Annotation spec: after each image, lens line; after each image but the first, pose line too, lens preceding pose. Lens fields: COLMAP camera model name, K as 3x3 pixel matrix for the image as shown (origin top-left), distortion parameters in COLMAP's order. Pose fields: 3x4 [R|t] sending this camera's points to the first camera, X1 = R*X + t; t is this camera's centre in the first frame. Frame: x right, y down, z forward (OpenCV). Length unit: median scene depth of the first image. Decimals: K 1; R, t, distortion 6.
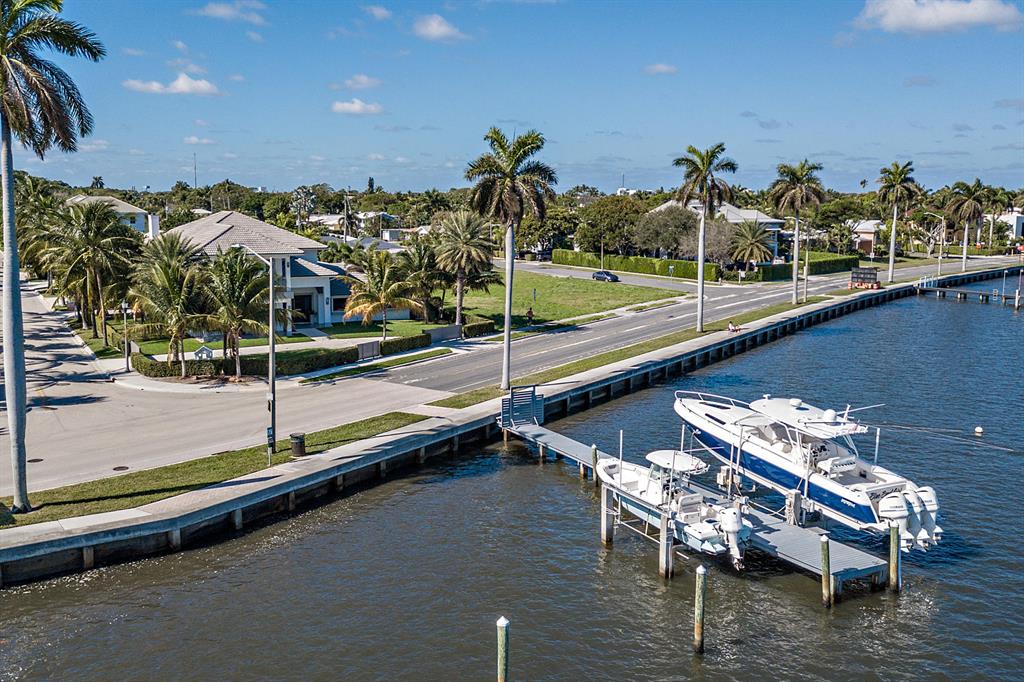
lens RADIAL K [[952.5, 0, 491.3], [0, 952.5, 265.3], [0, 0, 1]] dist [0.034954, -0.006120]
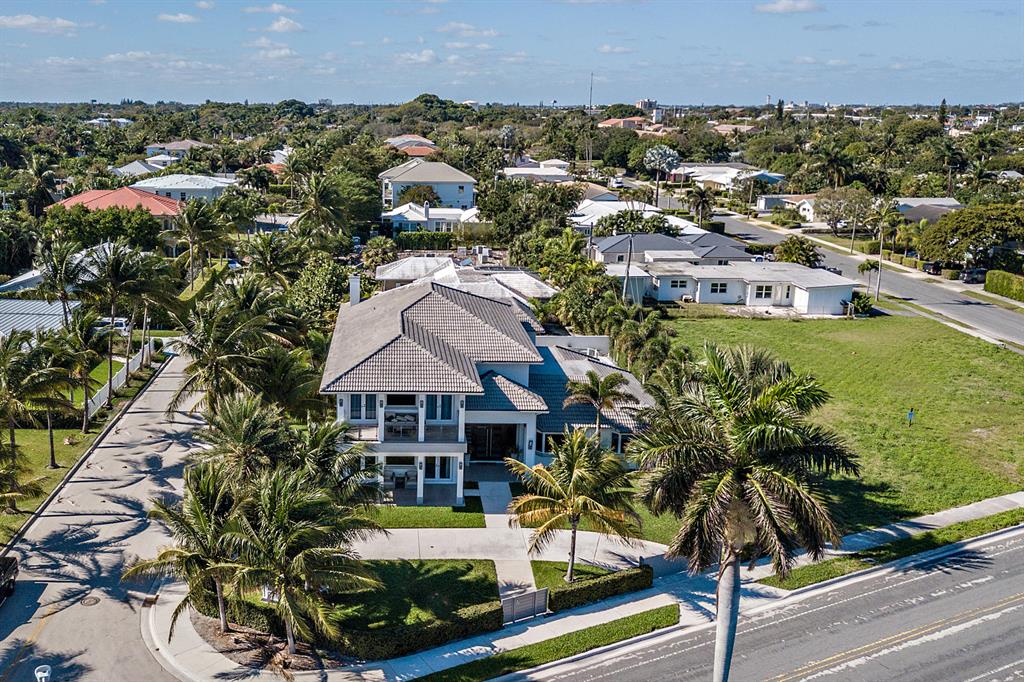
lens RADIAL K [[961.4, 0, 404.7], [0, 961.4, 278.2], [0, 0, 1]] dist [0.057587, -0.008485]
pose [[0.876378, 0.086199, -0.473847, 0.155753], [-0.035914, 0.992810, 0.114184, -0.386708], [0.480283, -0.083051, 0.873173, 0.900549]]
